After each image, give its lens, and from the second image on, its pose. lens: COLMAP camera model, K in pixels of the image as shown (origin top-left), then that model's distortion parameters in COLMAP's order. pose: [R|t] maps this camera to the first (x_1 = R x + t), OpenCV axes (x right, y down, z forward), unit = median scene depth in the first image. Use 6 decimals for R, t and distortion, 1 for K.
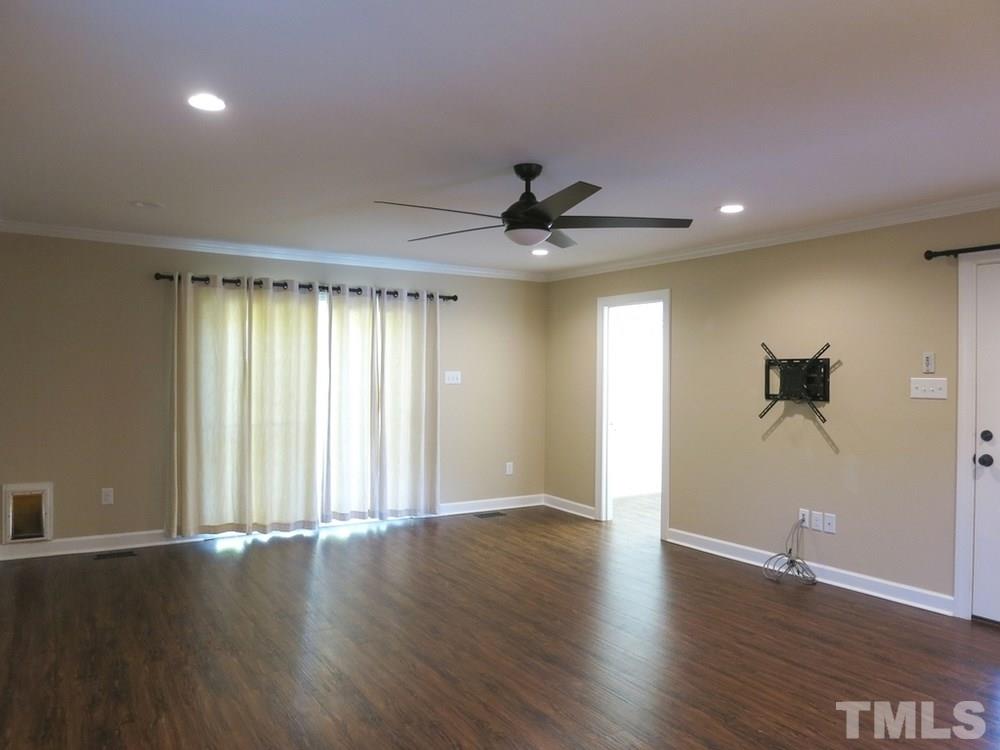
lens RADIAL K [[727.2, 0, 498.8], [0, 727.2, 375.0], [0, 0, 1]] dist [-0.039880, 0.011063]
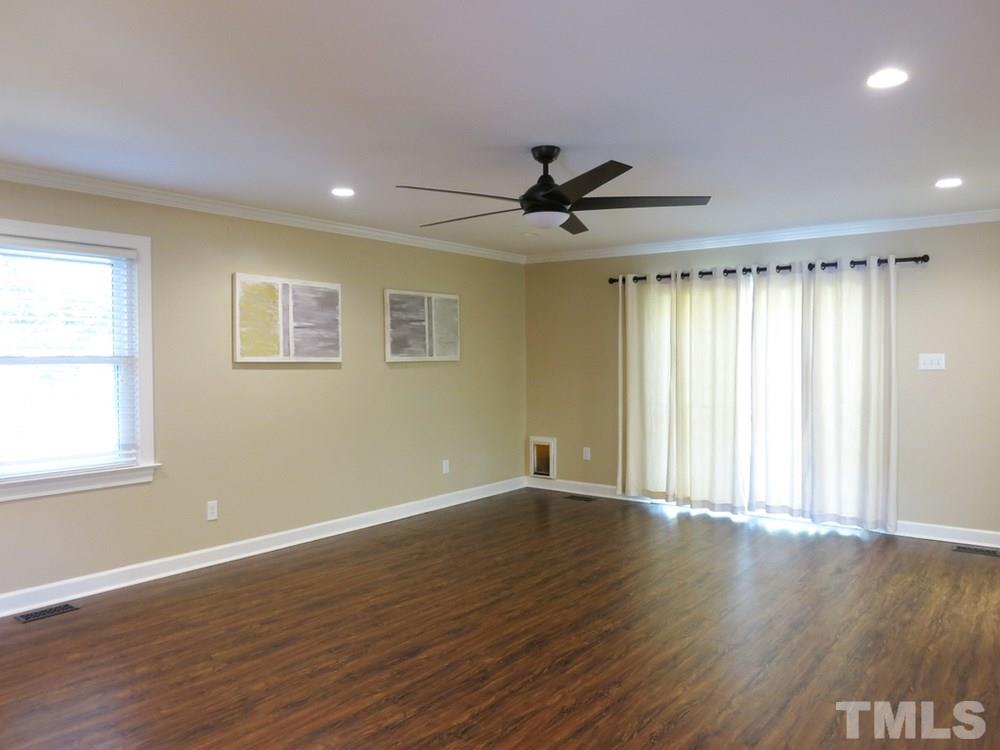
lens RADIAL K [[727.2, 0, 497.8], [0, 727.2, 370.9], [0, 0, 1]] dist [-0.039880, 0.011063]
pose [[0.337918, 0.006597, -0.941153, 0.626495], [0.004067, 0.999956, 0.008470, 0.006443], [0.941167, -0.006689, 0.337876, 0.392584]]
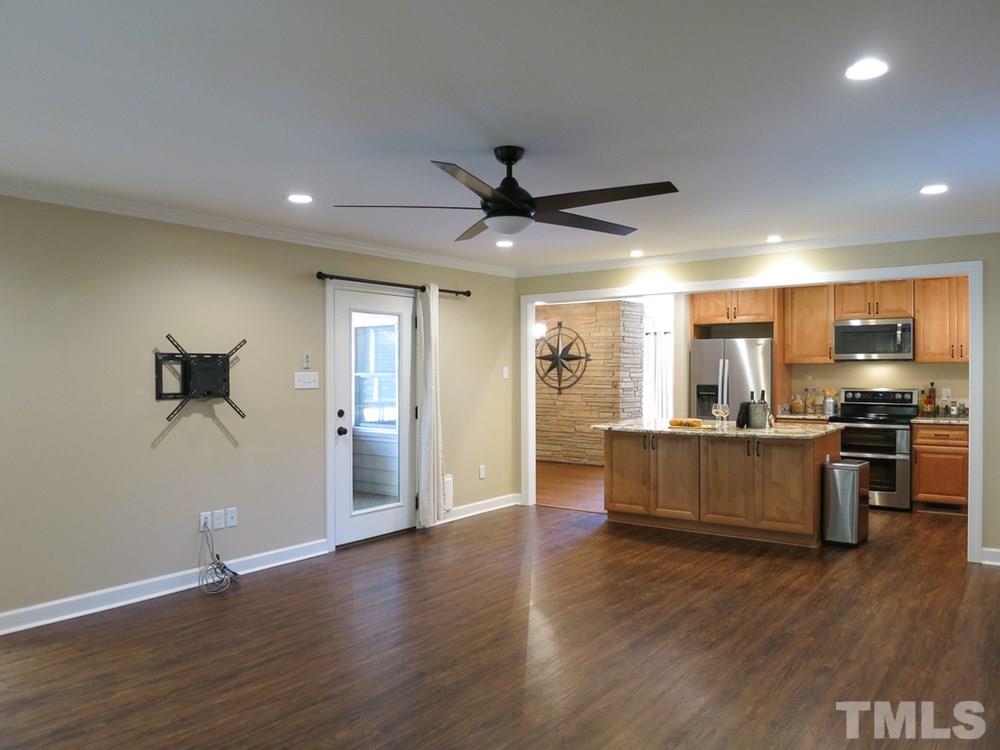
lens RADIAL K [[727.2, 0, 500.9], [0, 727.2, 374.4], [0, 0, 1]] dist [-0.039880, 0.011063]
pose [[-0.353391, -0.011253, 0.935408, -0.541768], [0.001980, 0.999916, 0.012777, -0.005852], [-0.935473, 0.006367, -0.353340, 0.877501]]
